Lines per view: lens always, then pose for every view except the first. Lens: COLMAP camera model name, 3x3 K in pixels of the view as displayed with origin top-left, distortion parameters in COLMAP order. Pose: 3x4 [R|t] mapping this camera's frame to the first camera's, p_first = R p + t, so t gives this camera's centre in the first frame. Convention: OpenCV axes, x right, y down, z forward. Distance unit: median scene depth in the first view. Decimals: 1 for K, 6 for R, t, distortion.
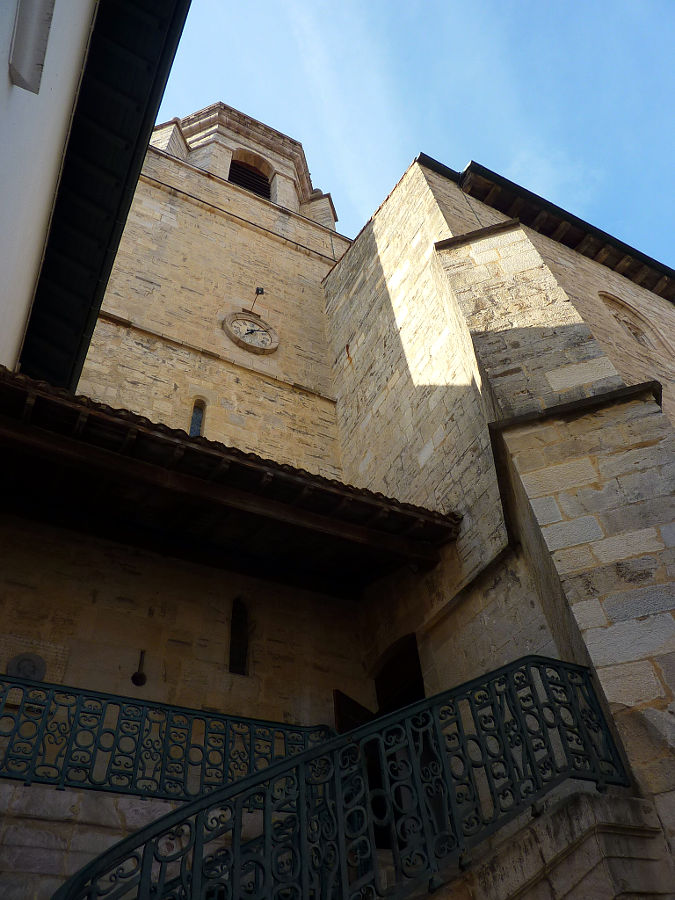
lens RADIAL K [[667.7, 0, 337.0], [0, 667.7, 454.4], [0, 0, 1]] dist [-0.040696, 0.008224]
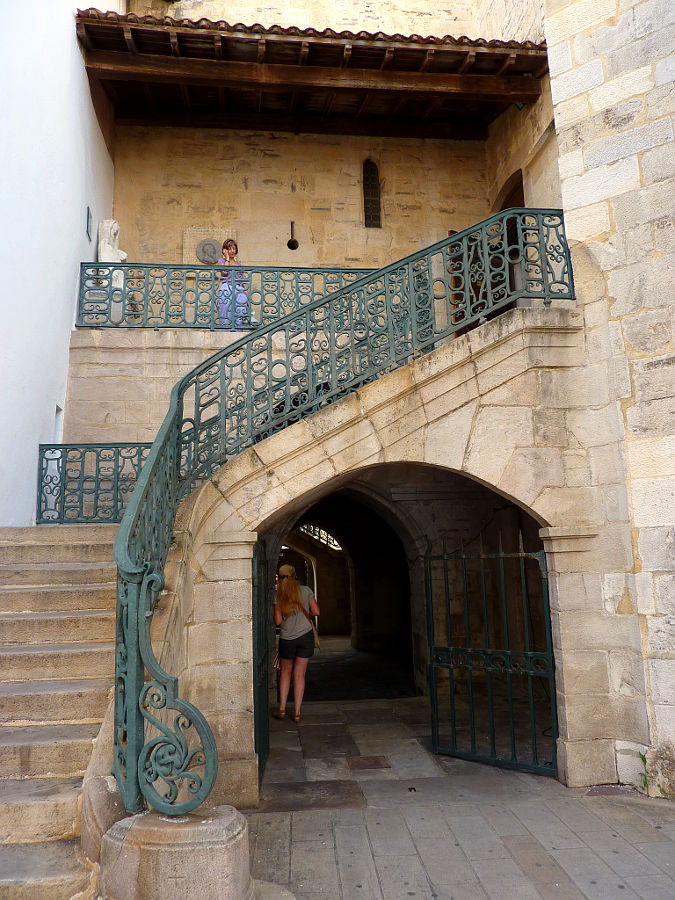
lens RADIAL K [[667.7, 0, 337.0], [0, 667.7, 454.4], [0, 0, 1]] dist [-0.040696, 0.008224]
pose [[0.933282, -0.014092, -0.358869, 0.258640], [0.239428, 0.769201, 0.592456, -0.099749], [0.267693, -0.638851, 0.721255, -0.183197]]
